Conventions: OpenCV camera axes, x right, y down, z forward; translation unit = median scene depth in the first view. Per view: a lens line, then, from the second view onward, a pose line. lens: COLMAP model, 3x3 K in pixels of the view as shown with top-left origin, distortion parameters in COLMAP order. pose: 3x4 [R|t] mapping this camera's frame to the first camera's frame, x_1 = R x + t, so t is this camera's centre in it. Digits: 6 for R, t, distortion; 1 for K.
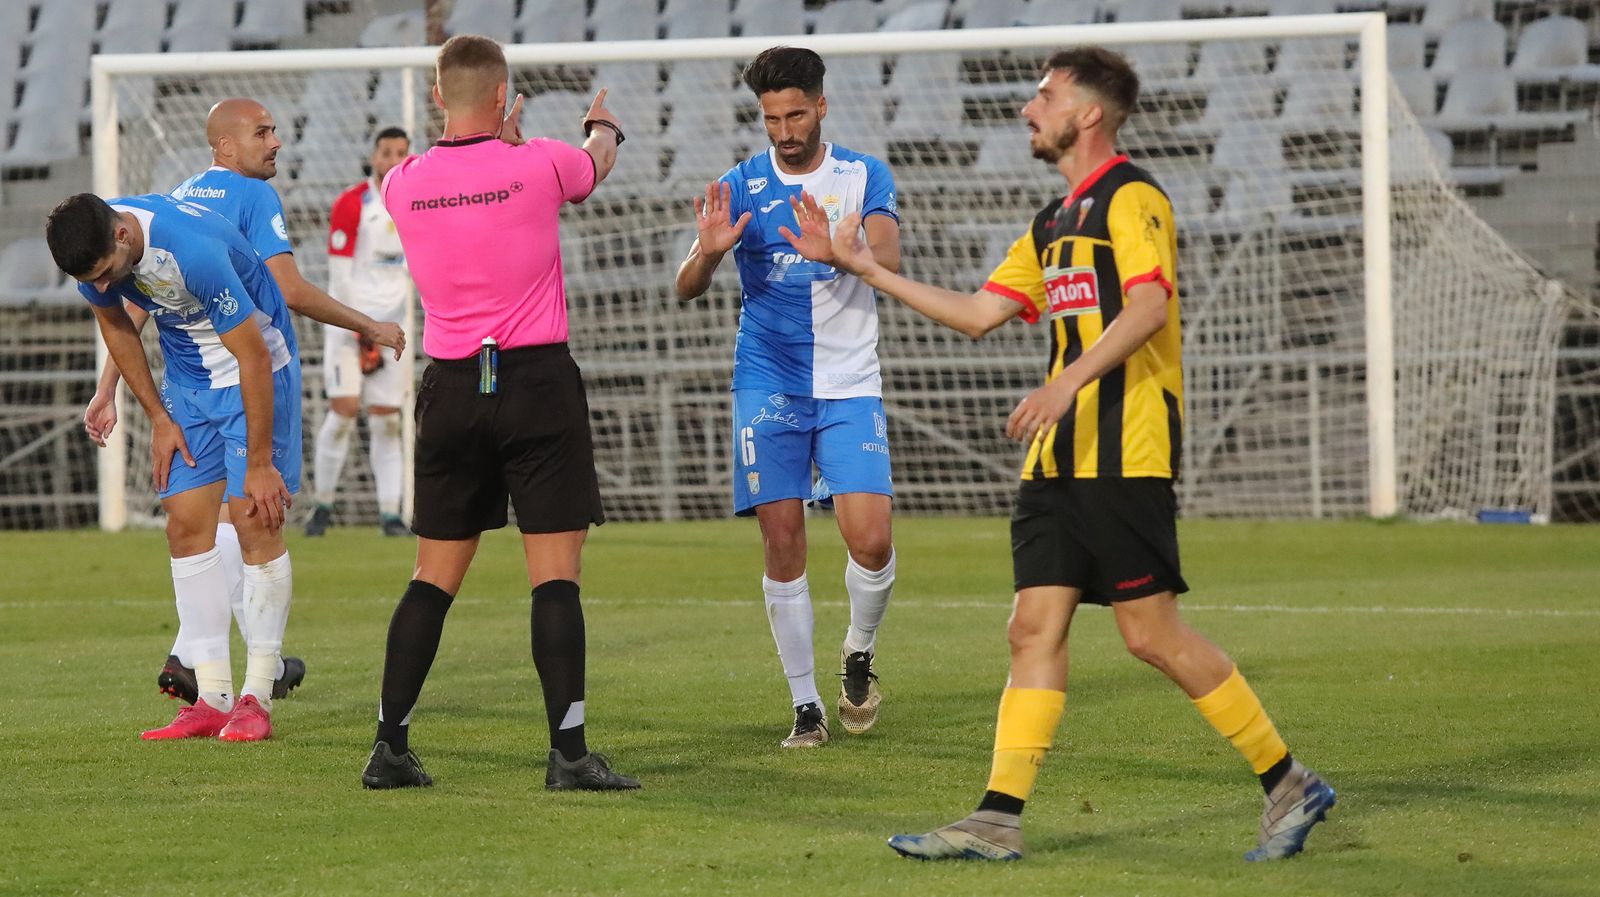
lens RADIAL K [[1184.5, 0, 800.0], [0, 1184.5, 448.5], [0, 0, 1]] dist [-0.017735, -0.003087]
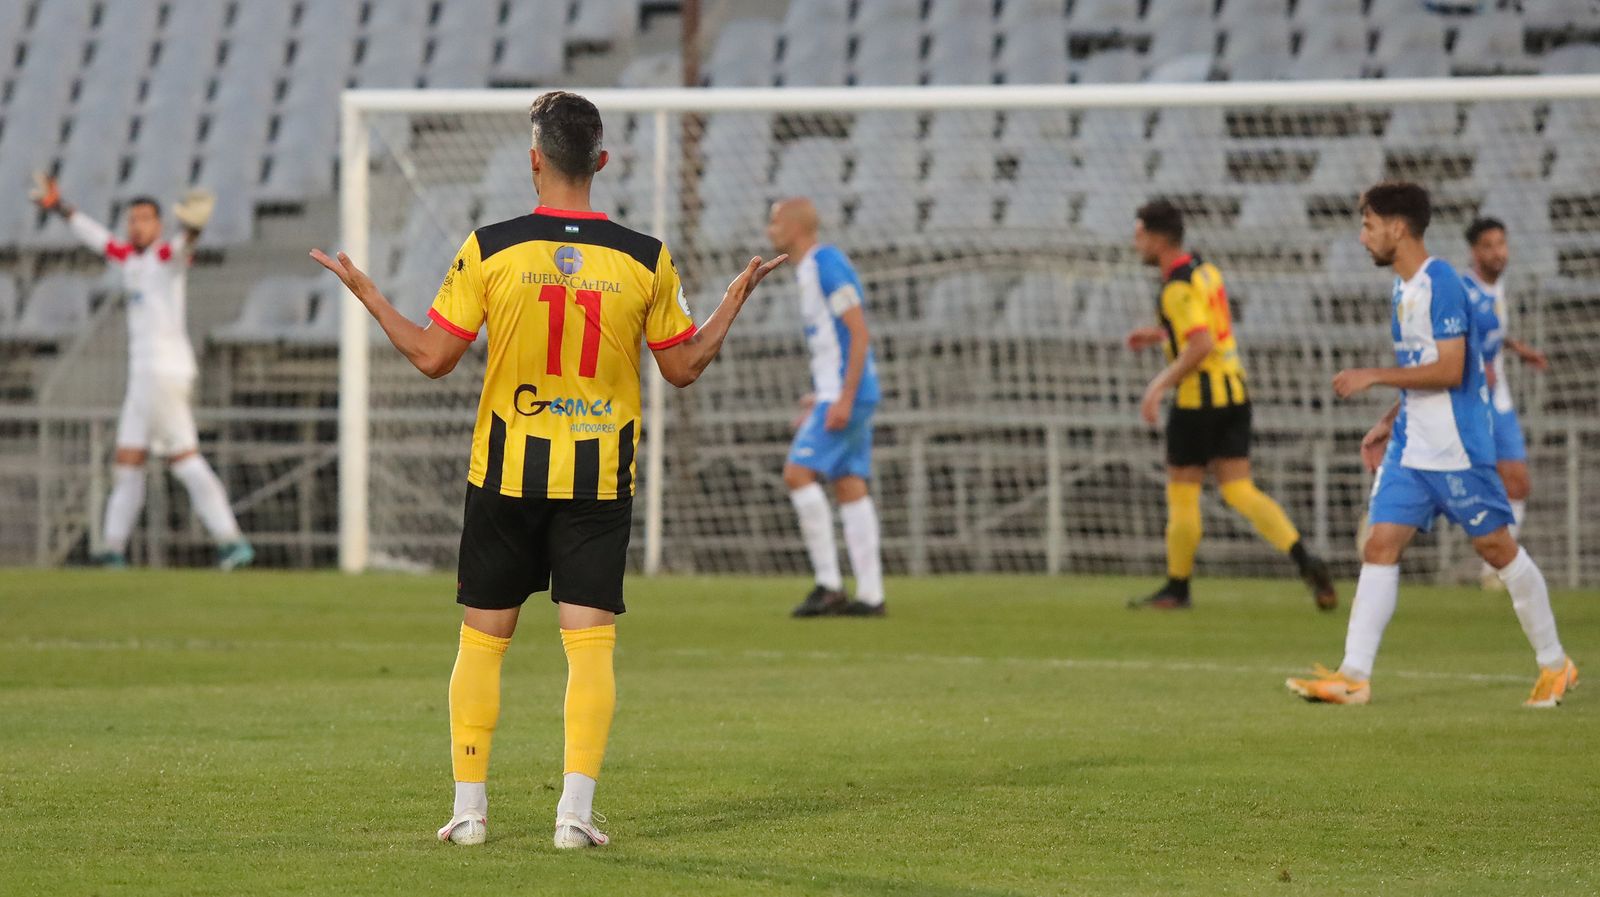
lens RADIAL K [[1180.7, 0, 801.4], [0, 1180.7, 468.8], [0, 0, 1]] dist [-0.012830, -0.002288]
pose [[0.999672, 0.021727, -0.013579, -0.196307], [-0.022063, 0.999440, -0.025157, 0.000051], [0.013025, 0.025448, 0.999591, 0.017564]]
